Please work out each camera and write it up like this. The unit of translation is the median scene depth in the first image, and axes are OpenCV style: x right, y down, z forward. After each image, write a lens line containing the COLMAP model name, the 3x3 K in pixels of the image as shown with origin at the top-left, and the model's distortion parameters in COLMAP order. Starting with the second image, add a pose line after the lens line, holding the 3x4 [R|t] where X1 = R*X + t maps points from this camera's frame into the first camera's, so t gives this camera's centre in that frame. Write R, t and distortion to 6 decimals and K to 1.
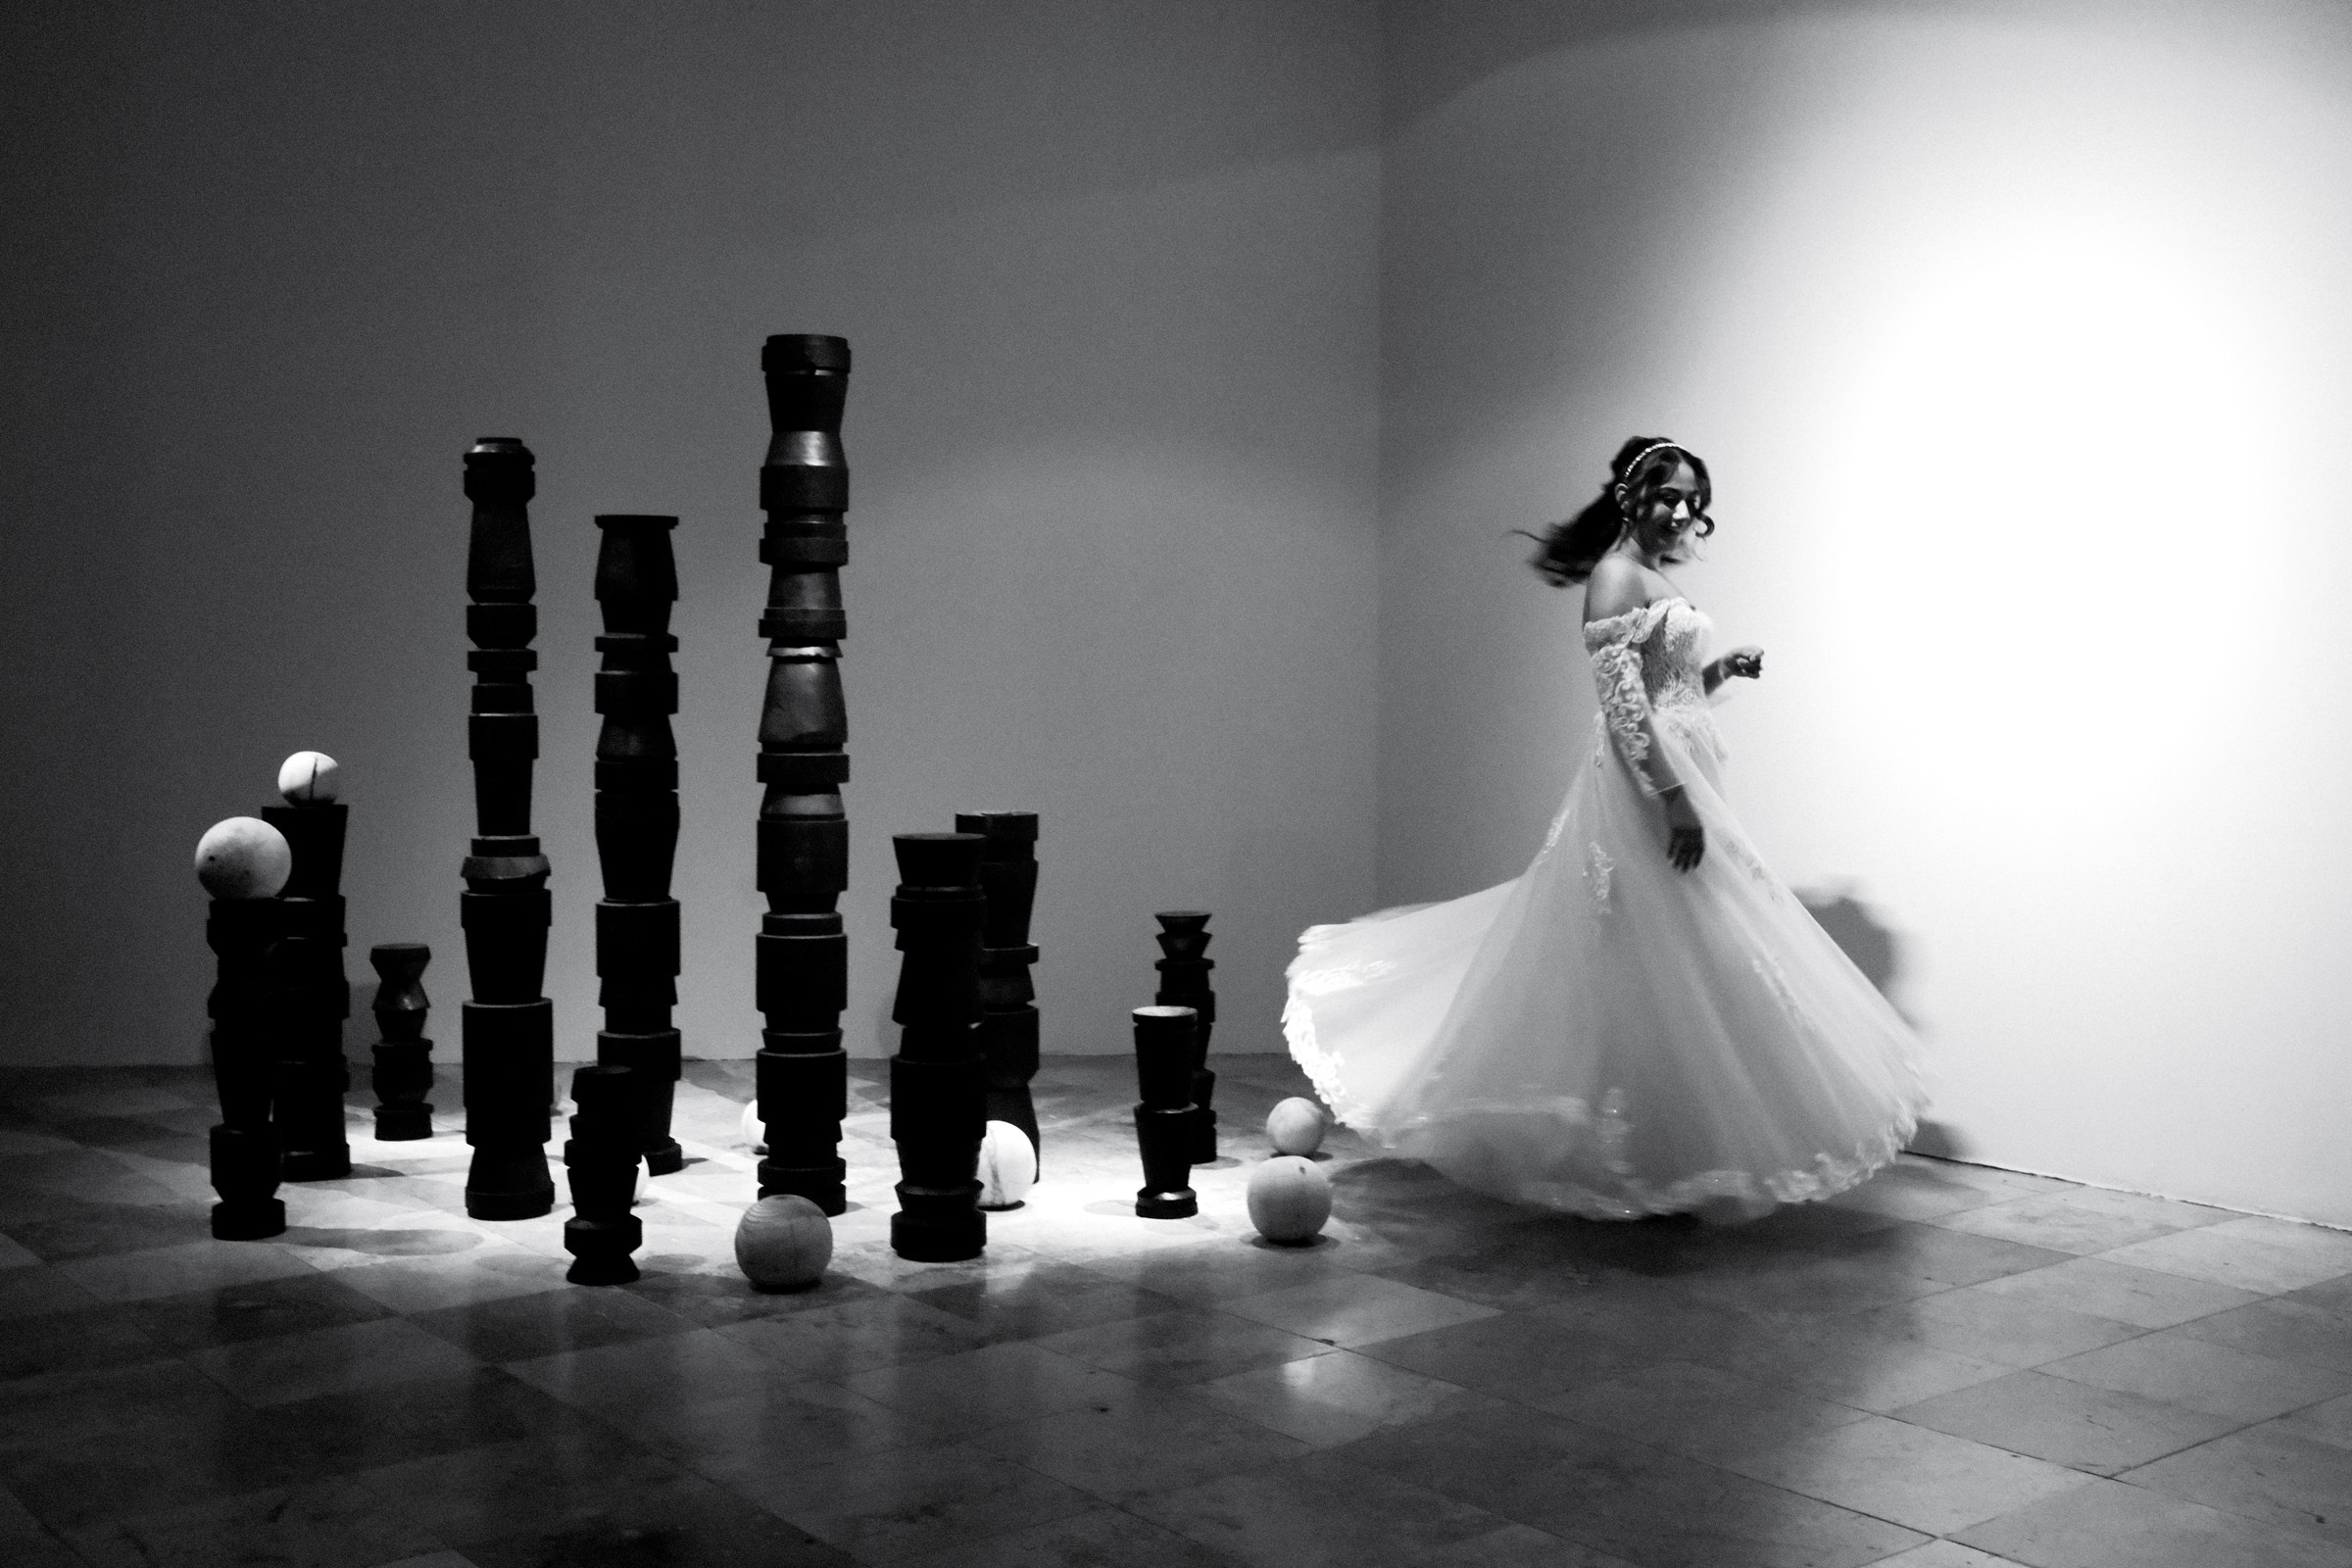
lens RADIAL K [[2705.1, 0, 1176.0], [0, 2705.1, 784.0], [0, 0, 1]] dist [0.002572, 0.000814]
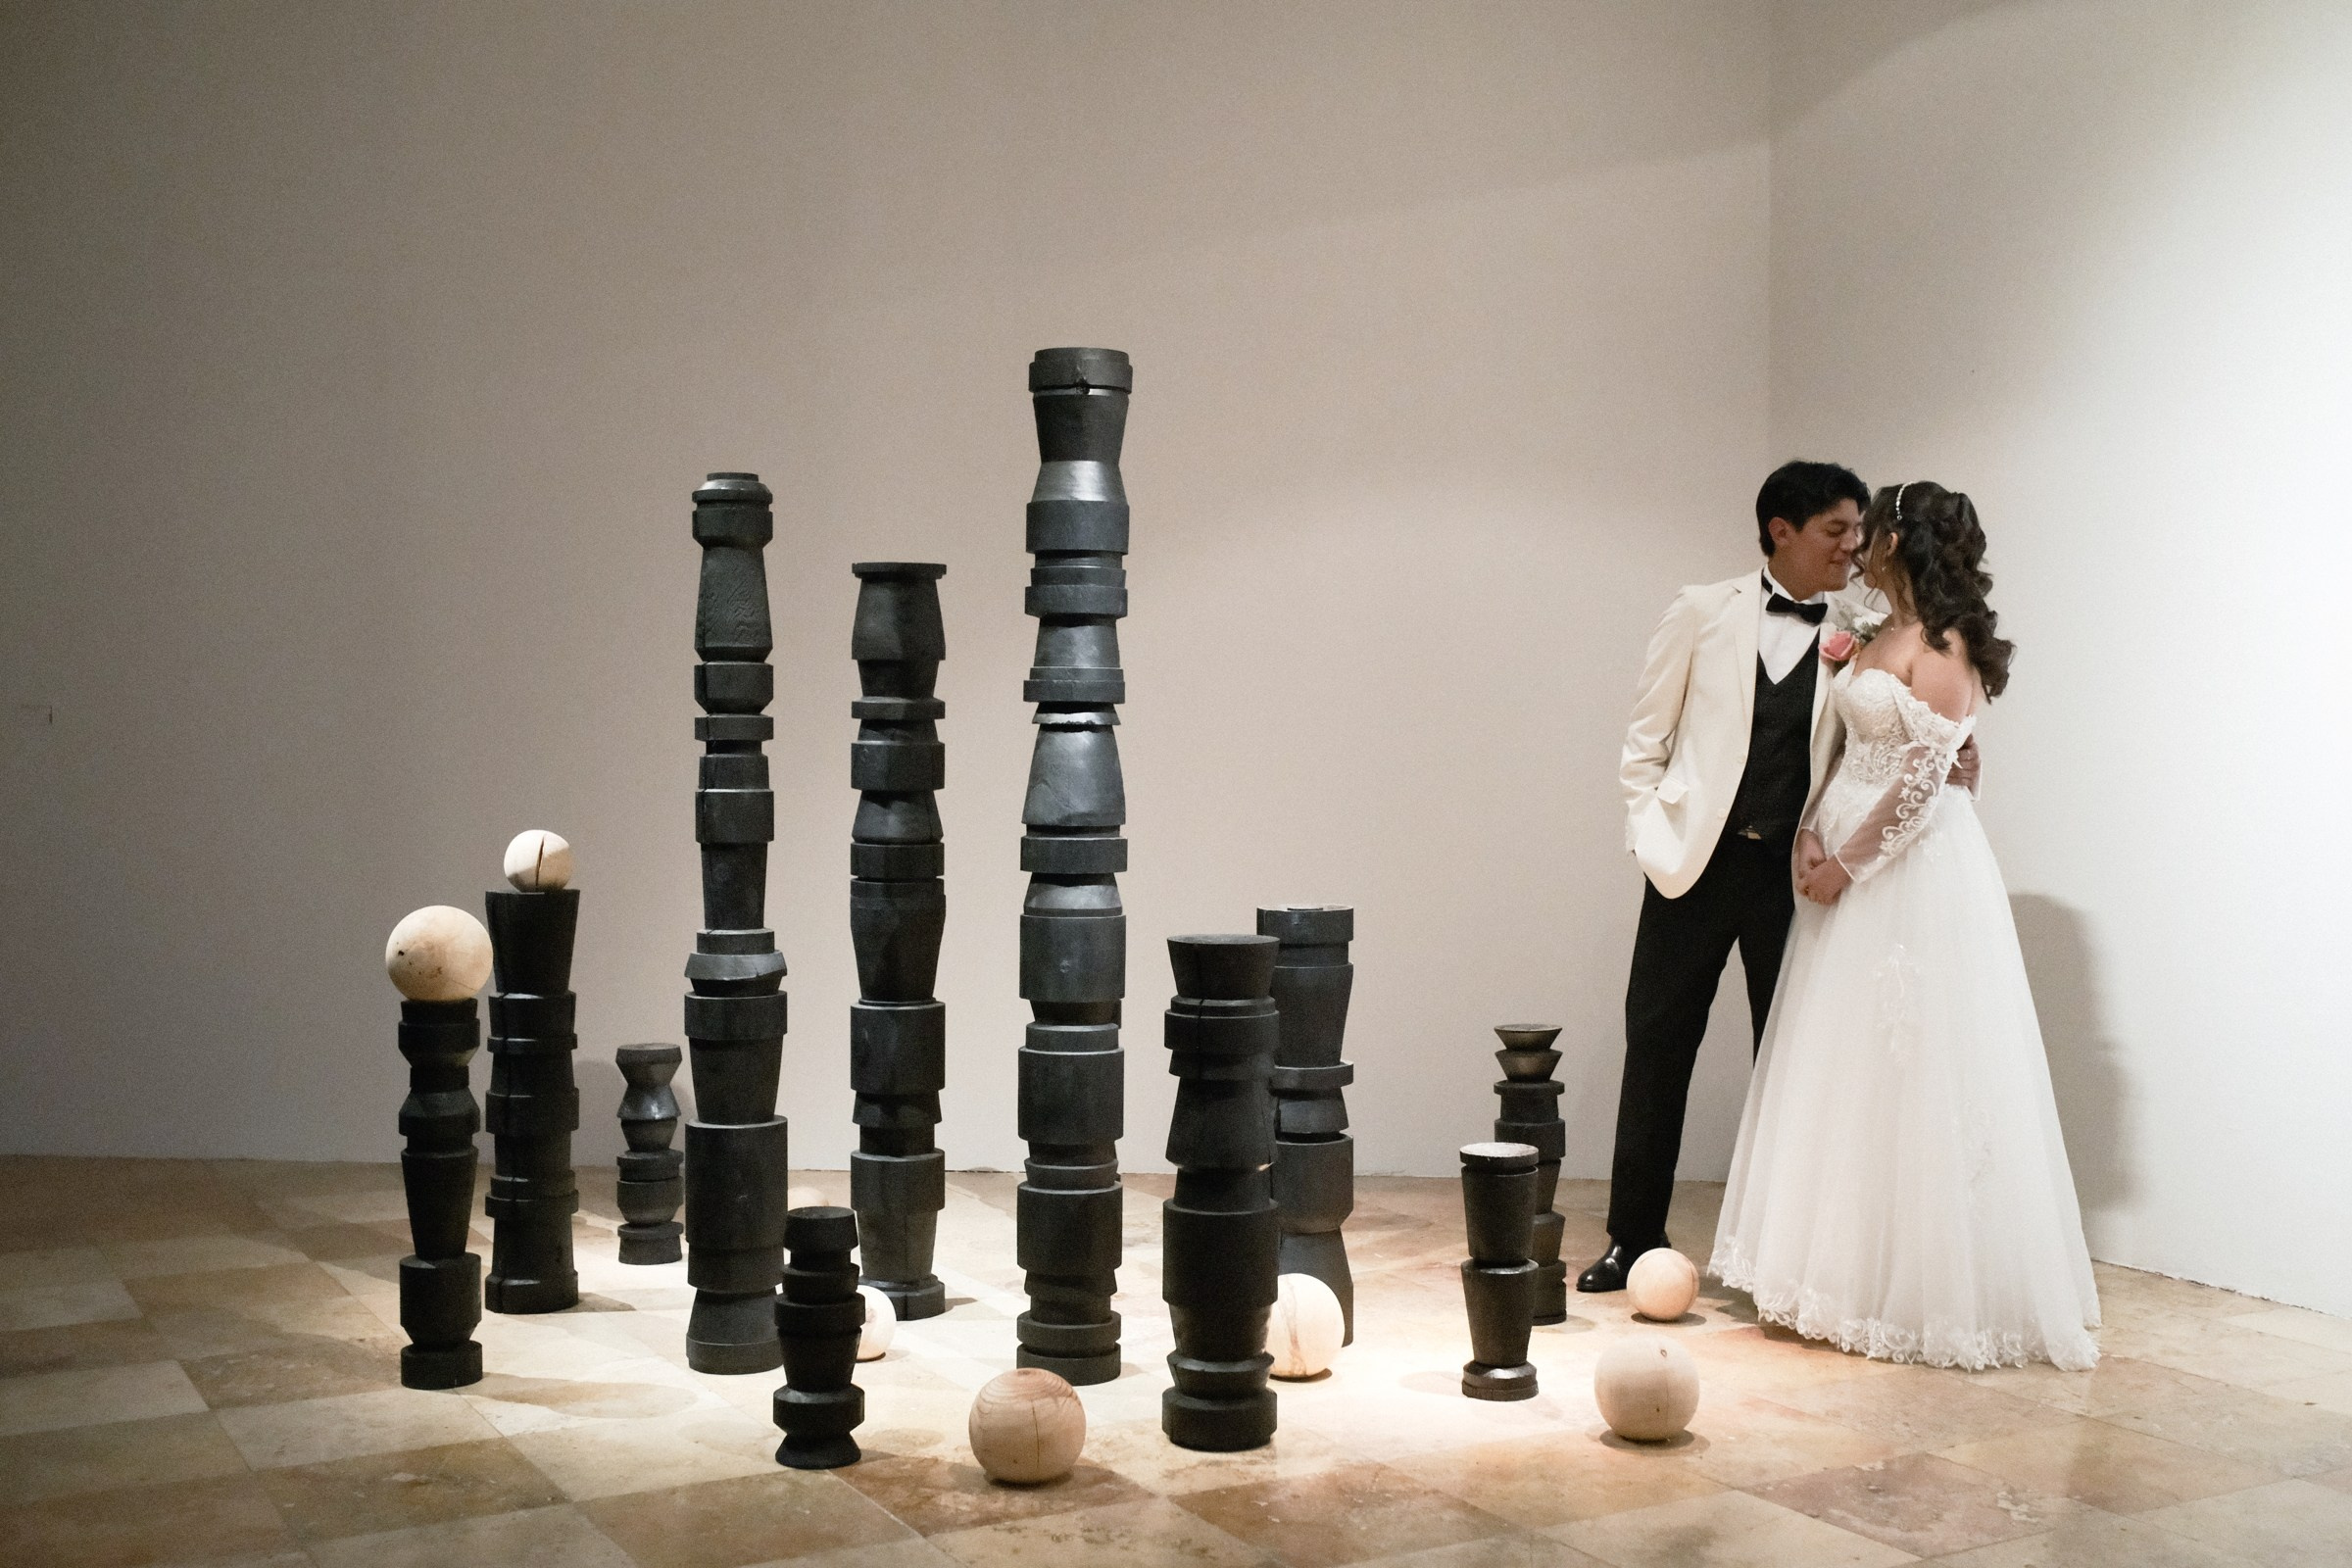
lens RADIAL K [[2610.7, 0, 1176.0], [0, 2610.7, 784.0], [0, 0, 1]] dist [-0.029396, 0.014669]
pose [[0.988179, 0.004540, -0.153235, 0.020440], [-0.008363, 0.999669, -0.024315, -0.008411], [0.153074, 0.025309, 0.987891, 0.190943]]
